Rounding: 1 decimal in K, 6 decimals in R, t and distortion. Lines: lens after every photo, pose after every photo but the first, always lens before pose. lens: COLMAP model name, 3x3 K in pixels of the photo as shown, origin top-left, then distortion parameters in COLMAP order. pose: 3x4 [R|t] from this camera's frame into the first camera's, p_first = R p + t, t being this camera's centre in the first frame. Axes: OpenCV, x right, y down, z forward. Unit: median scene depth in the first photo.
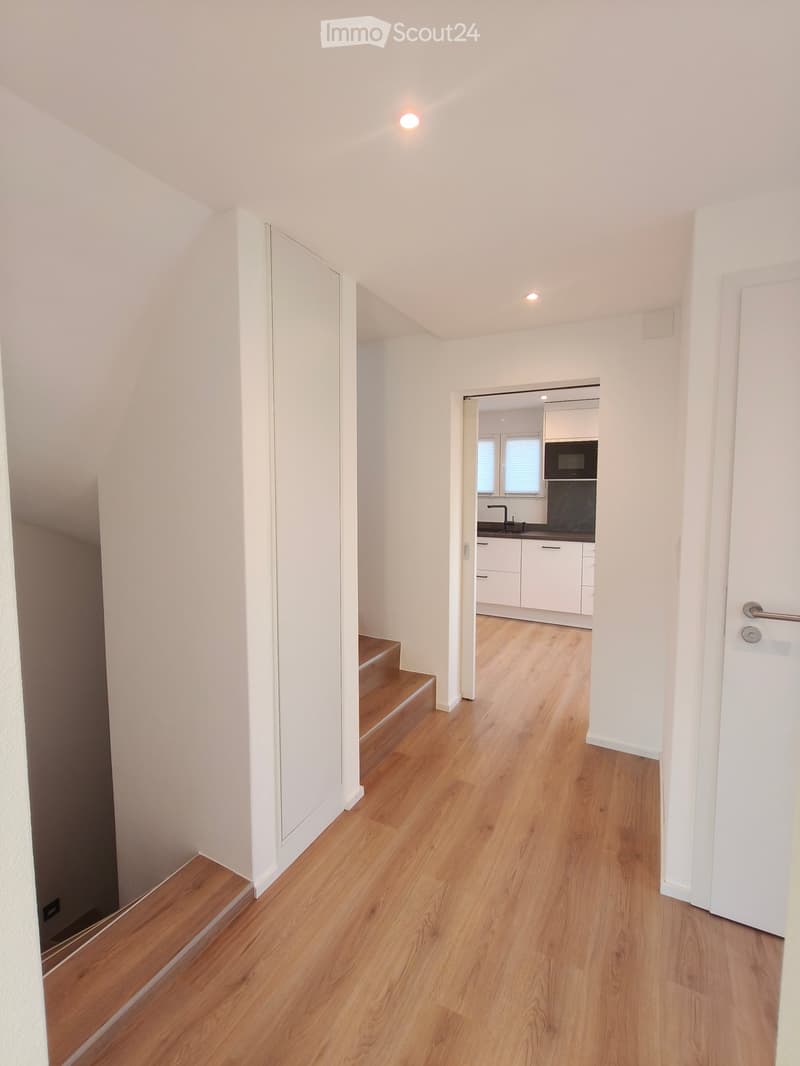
lens RADIAL K [[492.0, 0, 399.2], [0, 492.0, 520.1], [0, 0, 1]] dist [-0.002666, -0.001812]
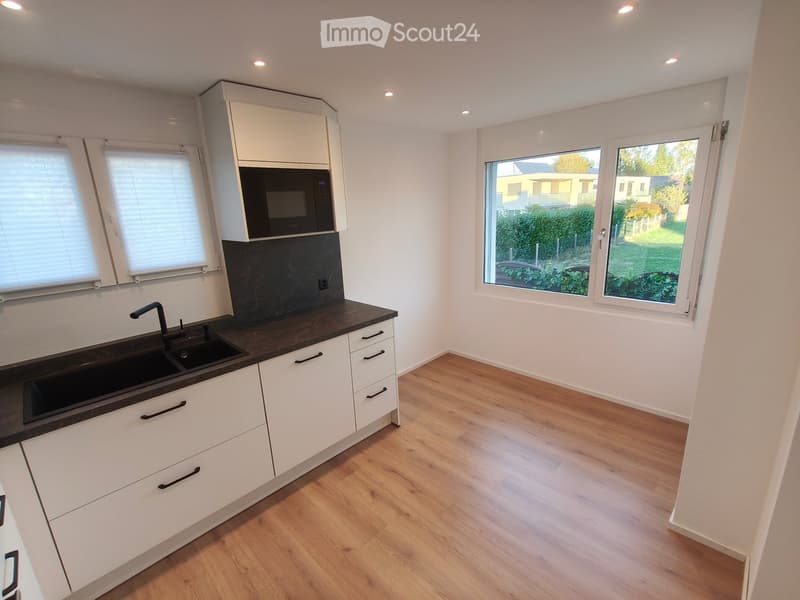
lens RADIAL K [[369.3, 0, 394.7], [0, 369.3, 300.7], [0, 0, 1]] dist [-0.002666, -0.001812]
pose [[0.295697, -0.247581, 0.922641, -0.089182], [0.114470, 0.968056, 0.223081, -0.186492], [-0.948399, 0.039650, 0.314592, 1.519654]]
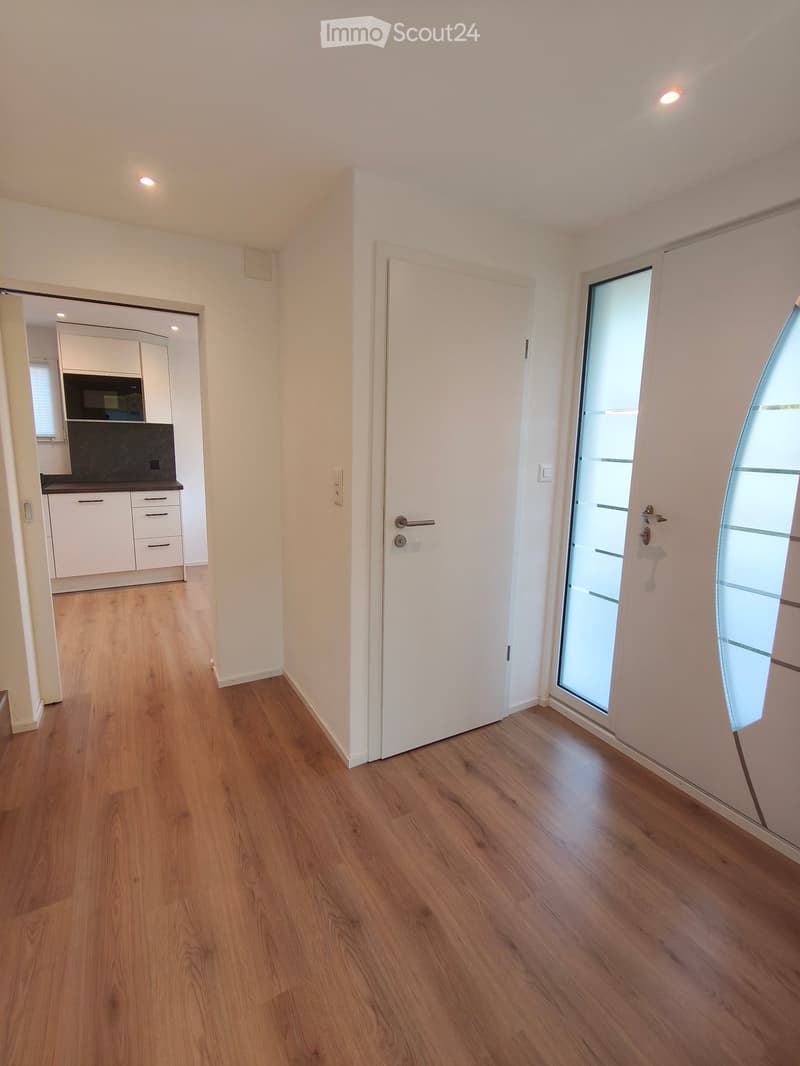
lens RADIAL K [[492.0, 0, 399.2], [0, 492.0, 520.1], [0, 0, 1]] dist [-0.002666, -0.001812]
pose [[0.540289, -0.128825, 0.831560, -0.224429], [0.042988, 0.991147, 0.125617, 0.009125], [-0.840381, -0.032122, 0.541044, 0.185322]]
